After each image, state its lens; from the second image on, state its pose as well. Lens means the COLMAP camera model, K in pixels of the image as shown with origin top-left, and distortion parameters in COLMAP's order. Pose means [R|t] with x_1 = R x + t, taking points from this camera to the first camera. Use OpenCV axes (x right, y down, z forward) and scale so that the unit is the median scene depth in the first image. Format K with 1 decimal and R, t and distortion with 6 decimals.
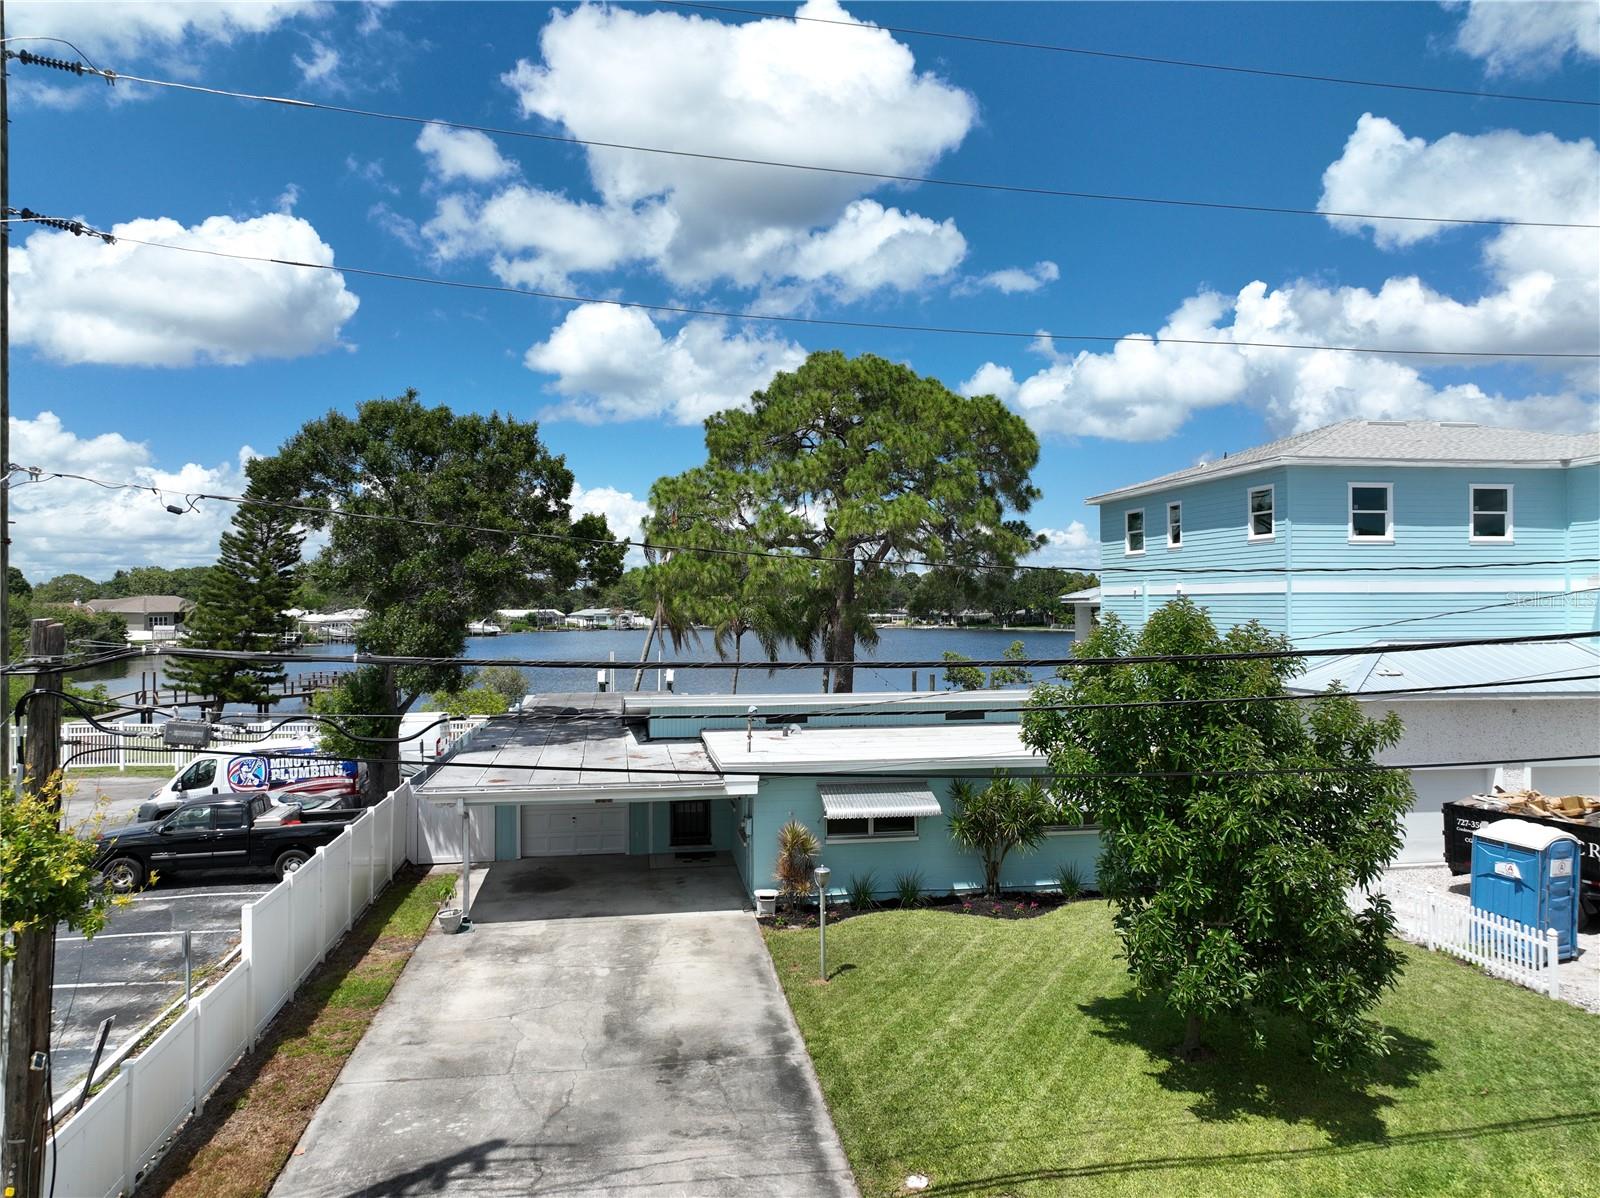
lens RADIAL K [[1121.2, 0, 801.2], [0, 1121.2, 597.5], [0, 0, 1]] dist [-0.001283, 0.020011]
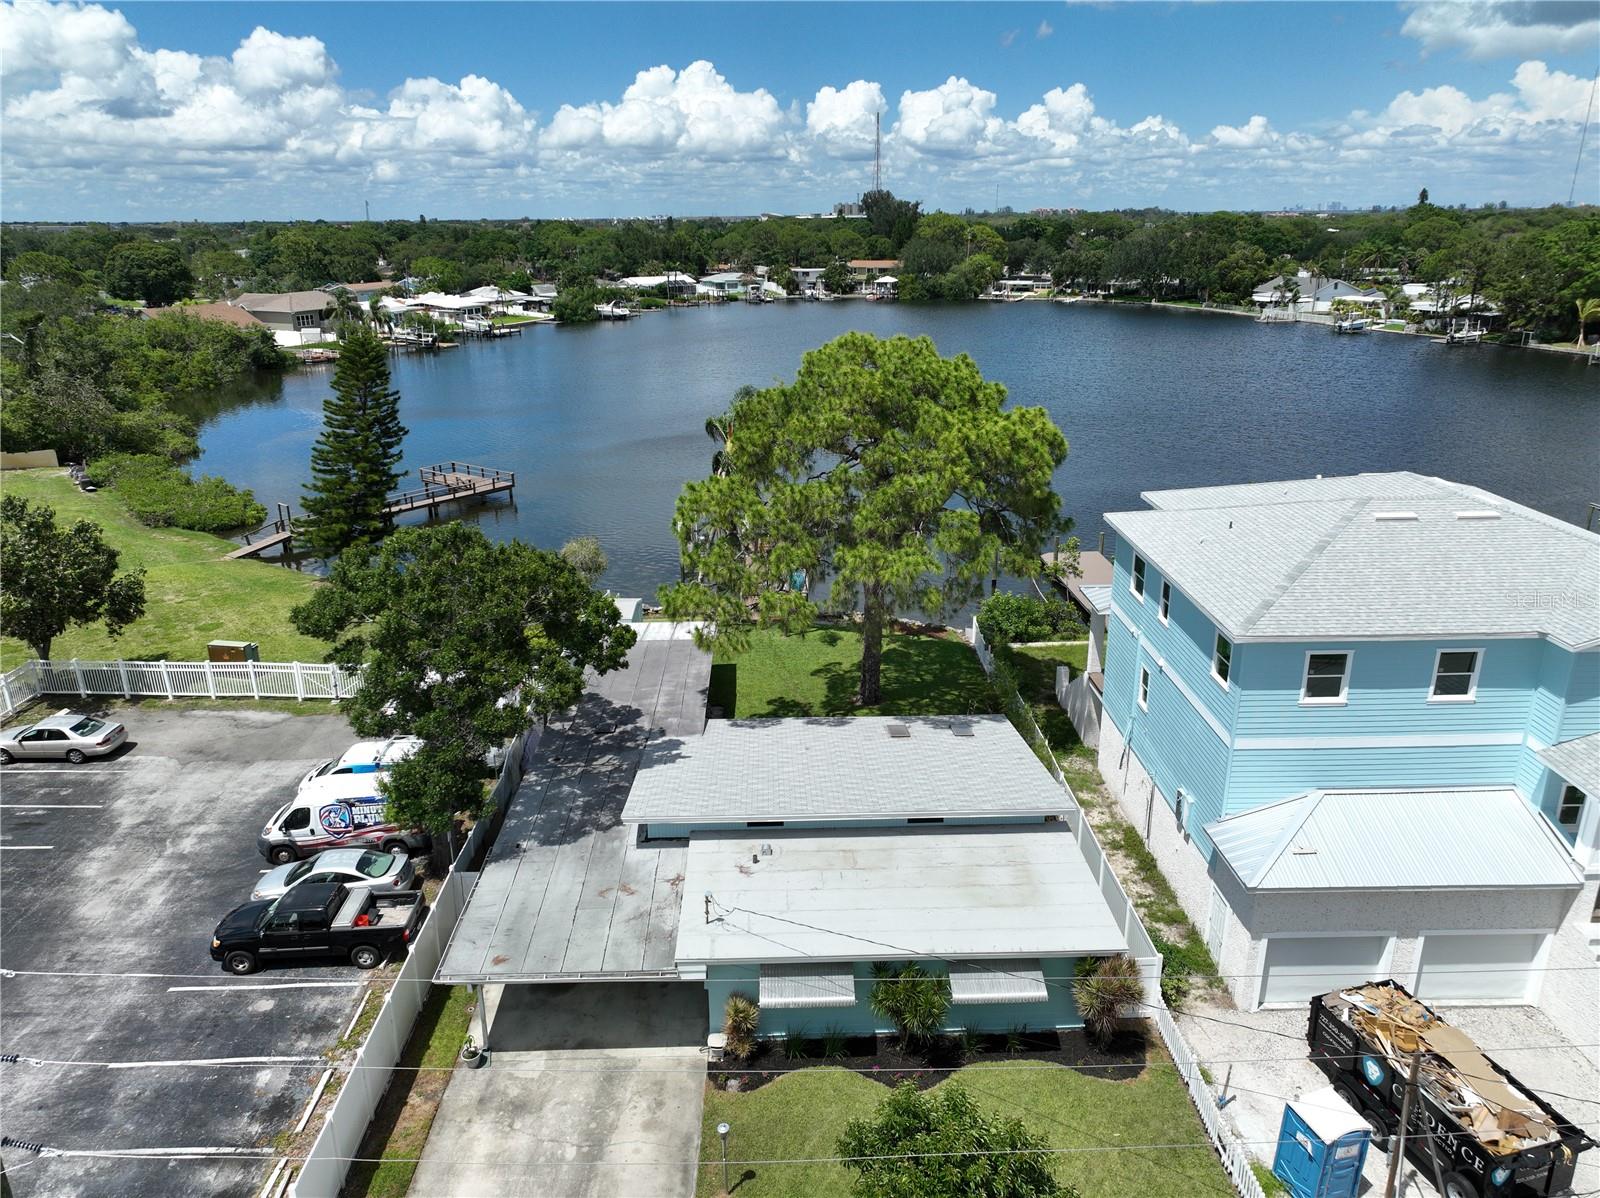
lens RADIAL K [[1121.2, 0, 802.6], [0, 1121.2, 600.4], [0, 0, 1]] dist [-0.001283, 0.020011]
pose [[0.991534, 0.037017, -0.124456, 0.188517], [0.006079, 0.944217, 0.329268, -0.573818], [0.129702, -0.327237, 0.935998, 0.003128]]
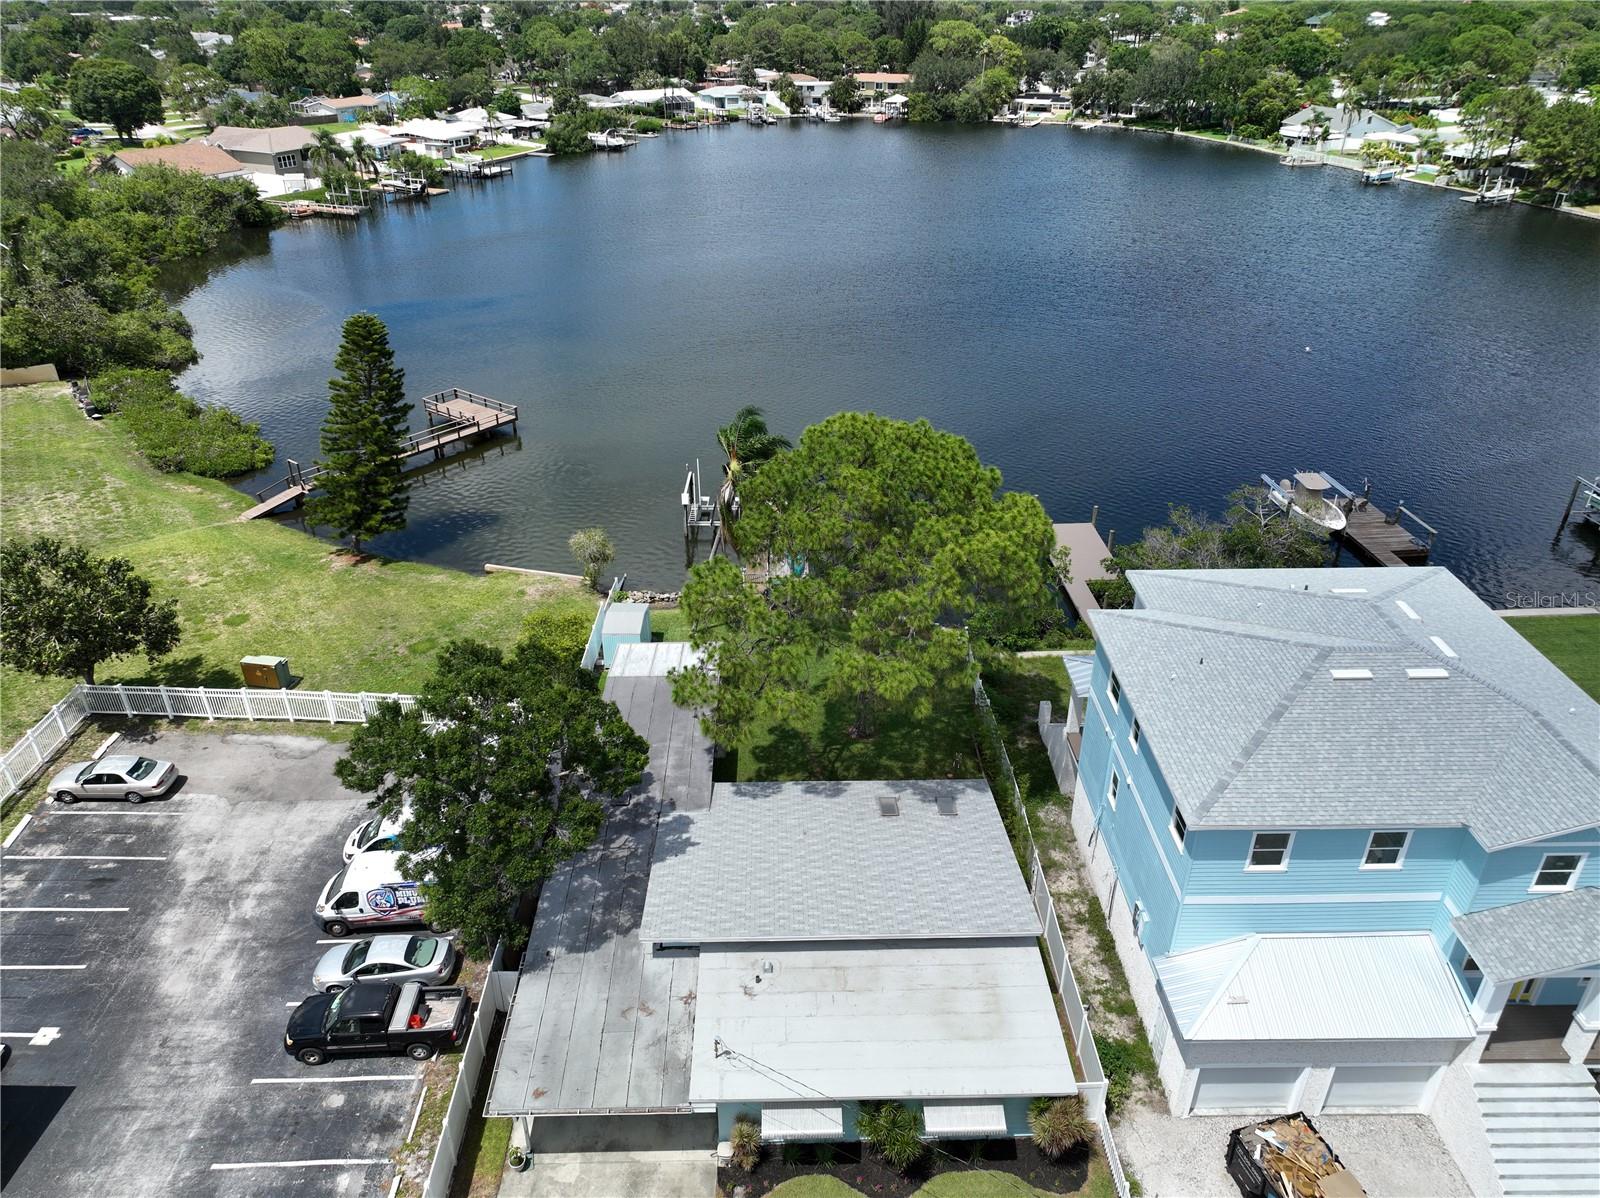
lens RADIAL K [[1121.2, 0, 802.8], [0, 1121.2, 599.4], [0, 0, 1]] dist [-0.001283, 0.020011]
pose [[0.990998, 0.067120, -0.115832, 0.179883], [-0.001583, 0.871046, 0.491199, -1.023145], [0.133865, -0.486594, 0.863311, 0.088524]]
